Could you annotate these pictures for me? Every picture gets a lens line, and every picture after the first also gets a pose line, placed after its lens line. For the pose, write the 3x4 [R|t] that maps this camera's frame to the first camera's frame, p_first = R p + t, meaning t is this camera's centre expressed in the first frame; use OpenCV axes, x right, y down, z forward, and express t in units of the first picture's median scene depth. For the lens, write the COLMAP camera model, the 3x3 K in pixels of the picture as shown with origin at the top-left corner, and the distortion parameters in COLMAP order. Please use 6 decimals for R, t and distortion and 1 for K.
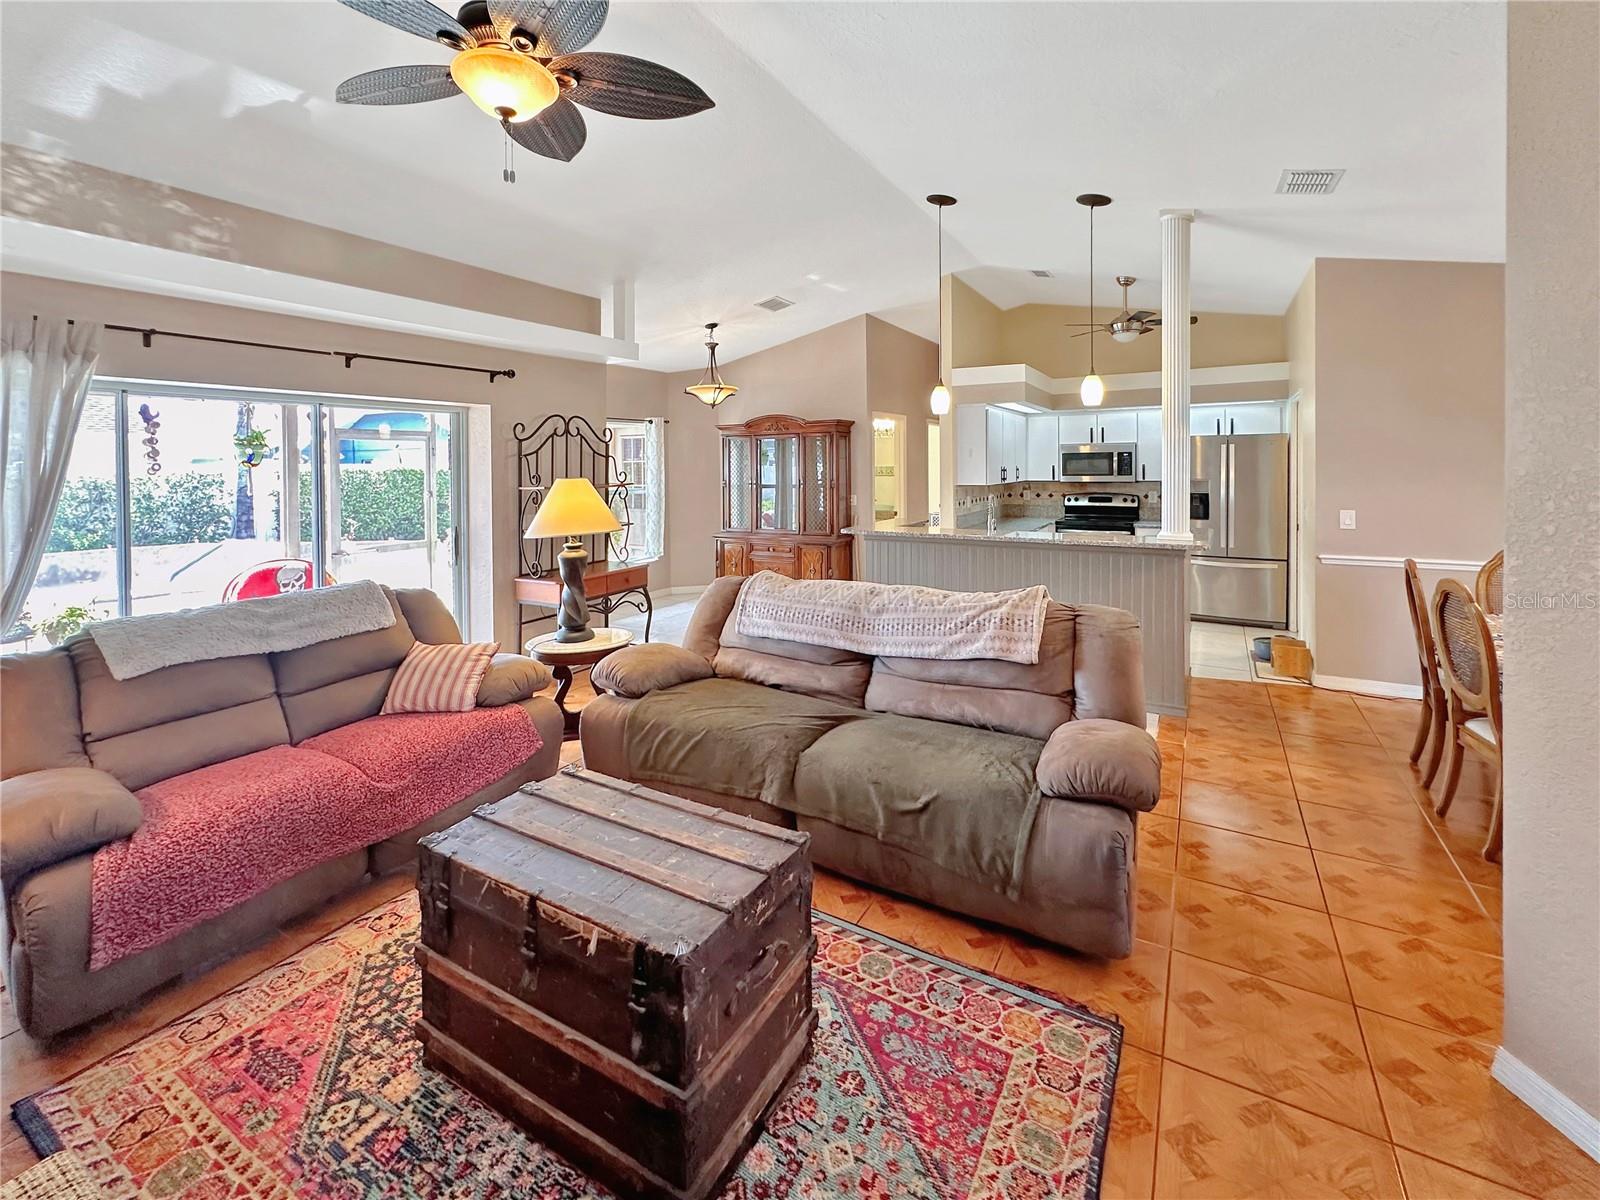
lens RADIAL K [[682.1, 0, 804.4], [0, 682.1, 493.7], [0, 0, 1]] dist [-0.009792, 0.000077]
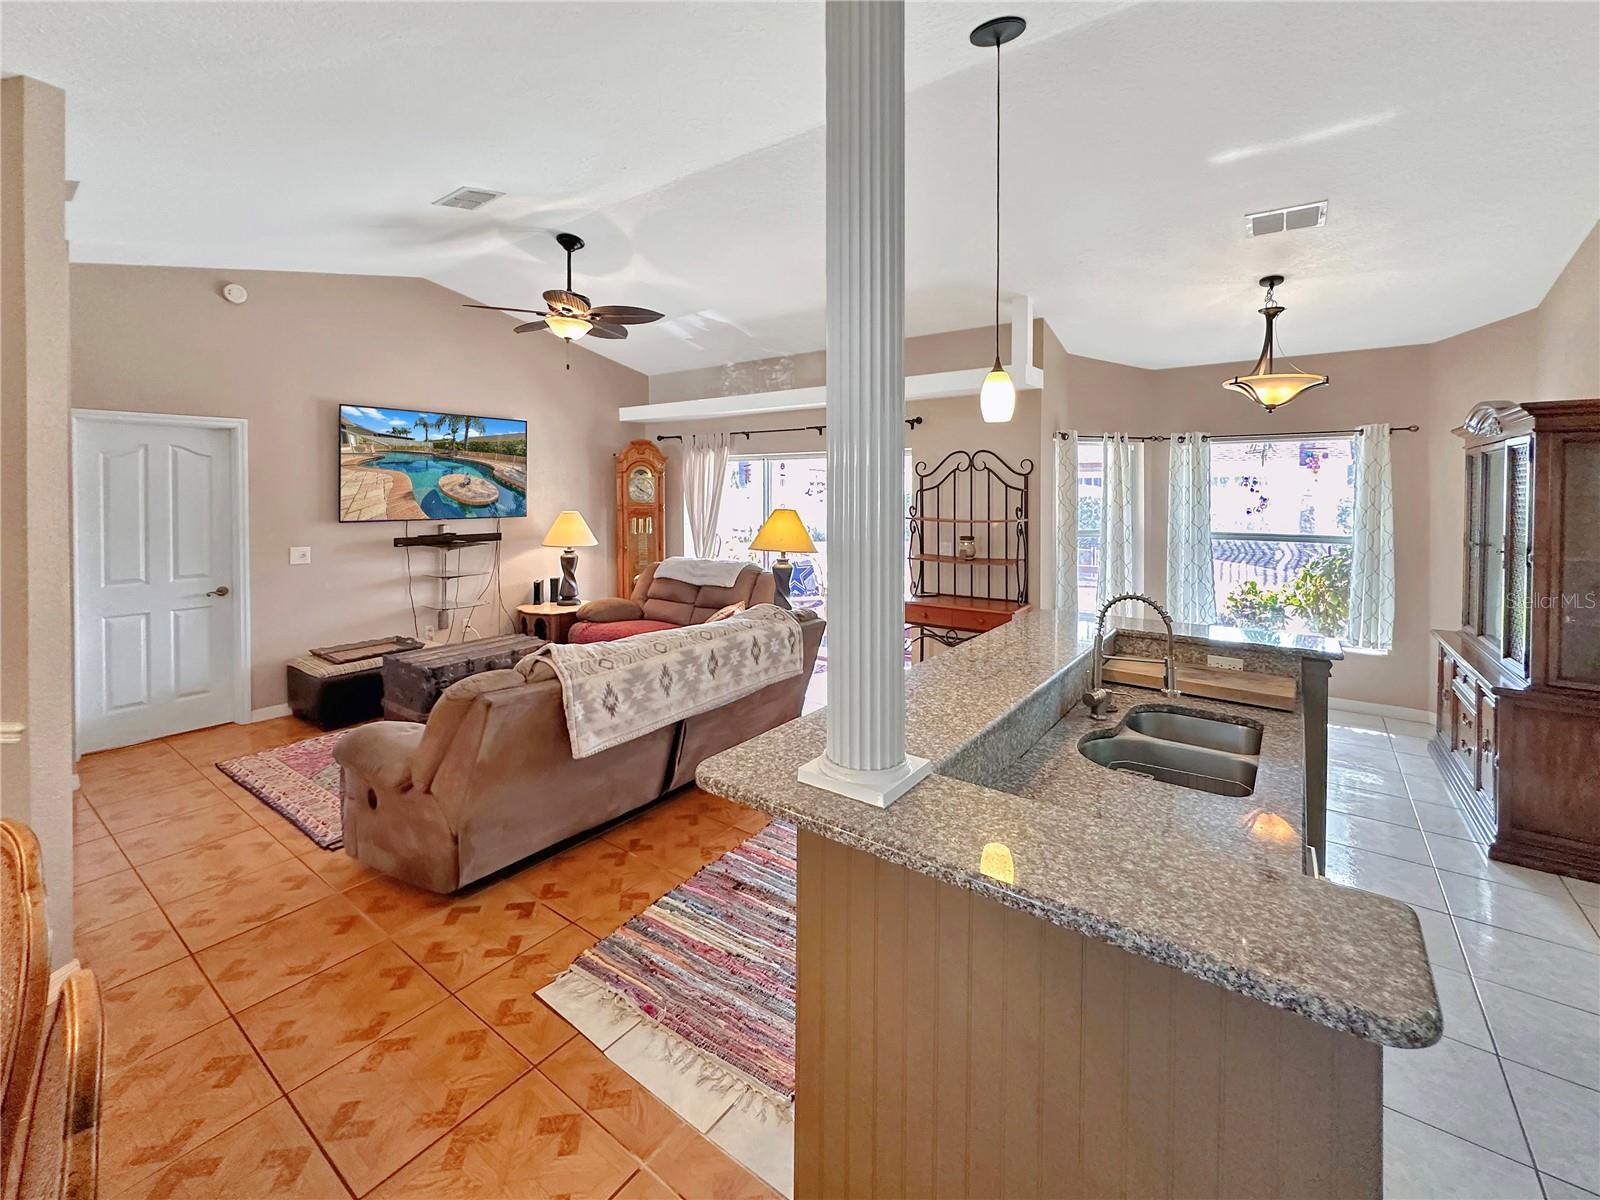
lens RADIAL K [[685.3, 0, 778.5], [0, 685.3, 512.9], [0, 0, 1]] dist [-0.003926, -0.000146]
pose [[-0.117750, 0.042736, -0.992123, 0.584373], [-0.042588, 0.997937, 0.048041, -0.046745], [0.992130, 0.047909, -0.115687, 0.671129]]
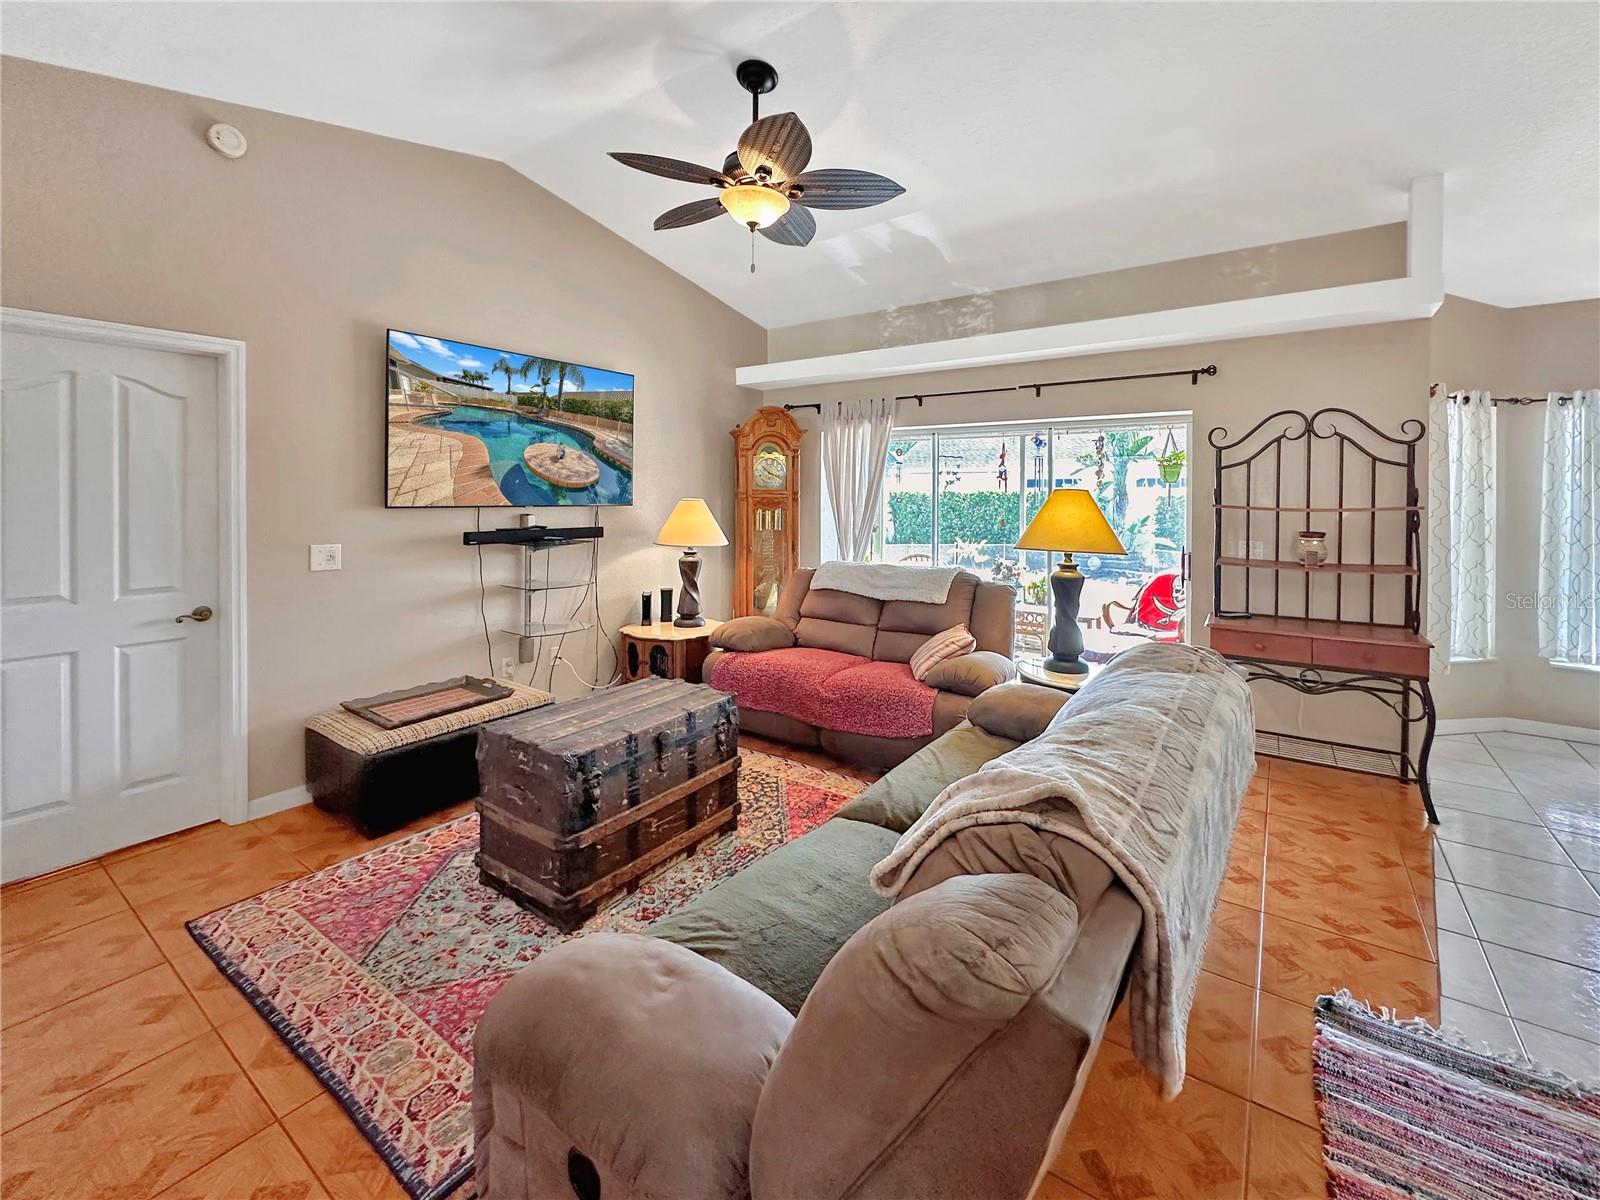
lens RADIAL K [[679.1, 0, 799.6], [0, 679.1, 515.0], [0, 0, 1]] dist [-0.001039, -0.000047]
pose [[-0.084853, 0.039459, -0.995612, 0.340296], [-0.048621, 0.997861, 0.043692, -0.007012], [0.995206, 0.052116, -0.082753, 0.424047]]
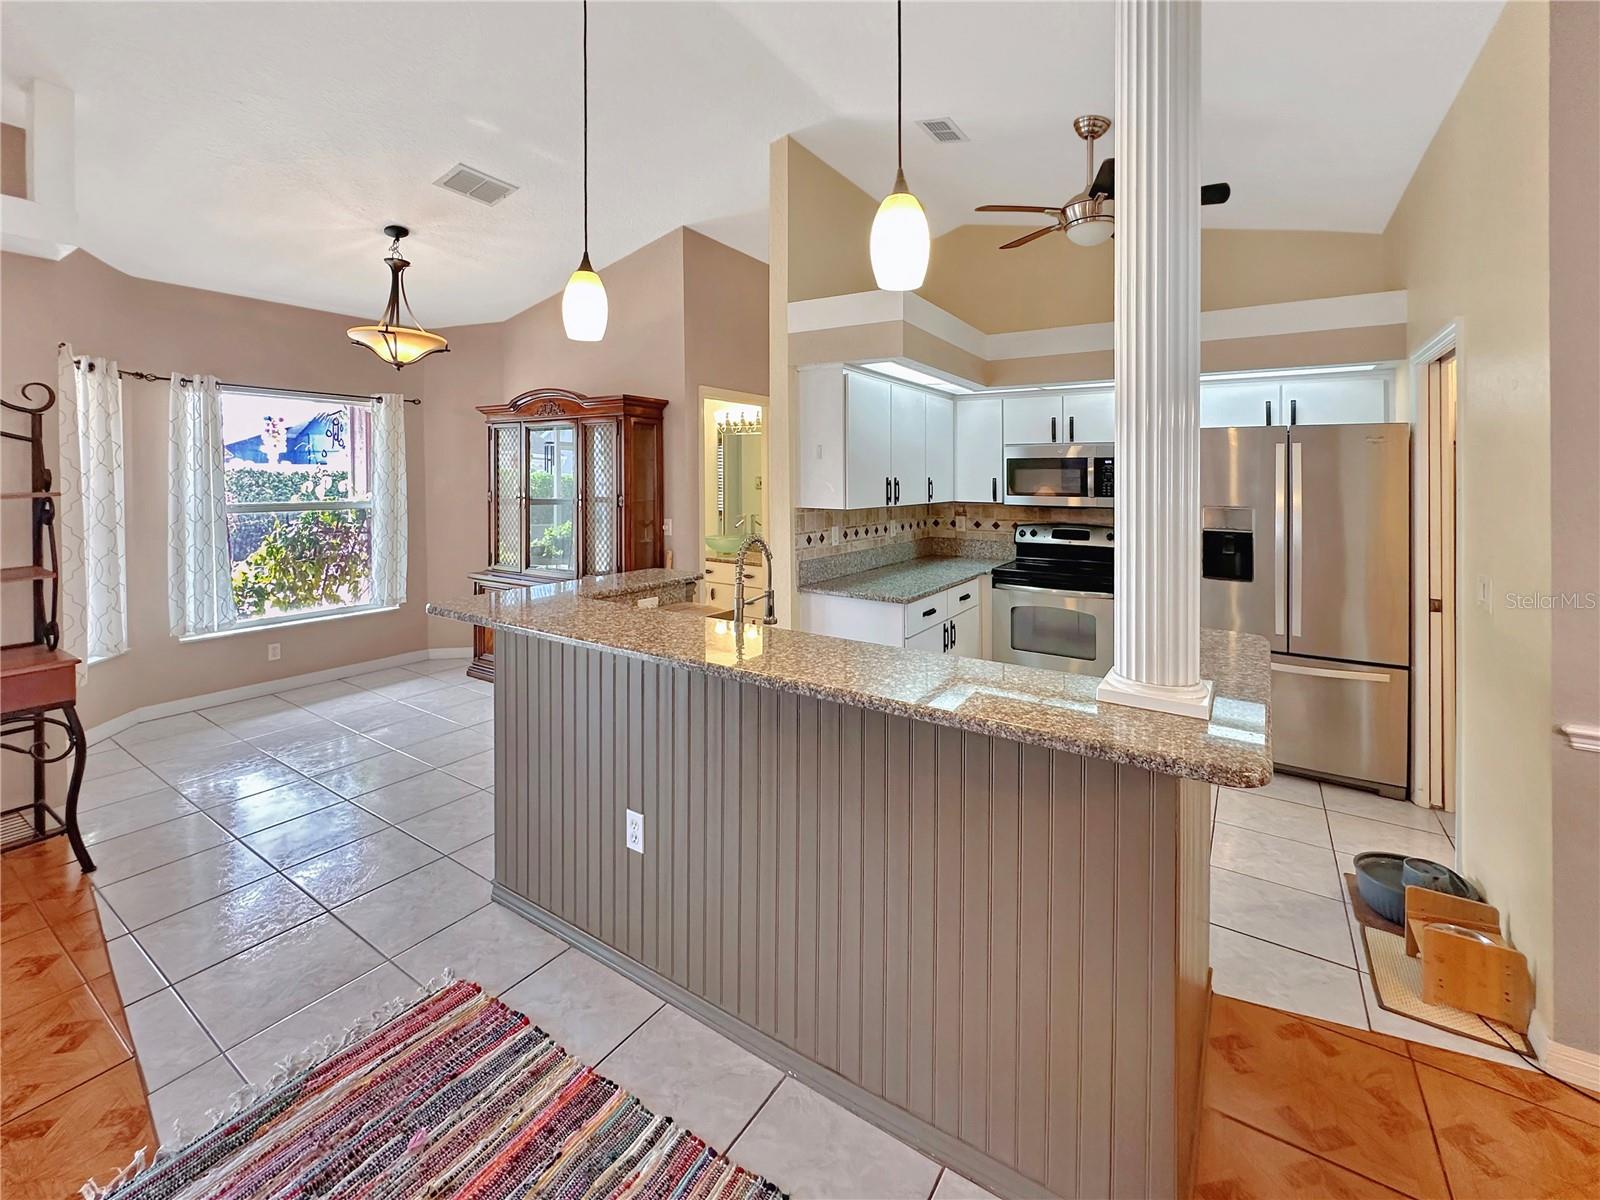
lens RADIAL K [[687.0, 0, 804.3], [0, 687.0, 480.7], [0, 0, 1]] dist [-0.002380, -0.000390]
pose [[0.999099, 0.019979, -0.037456, 0.262316], [-0.021348, 0.999105, -0.036524, -0.015337], [0.036693, 0.037291, 0.998631, 0.447111]]
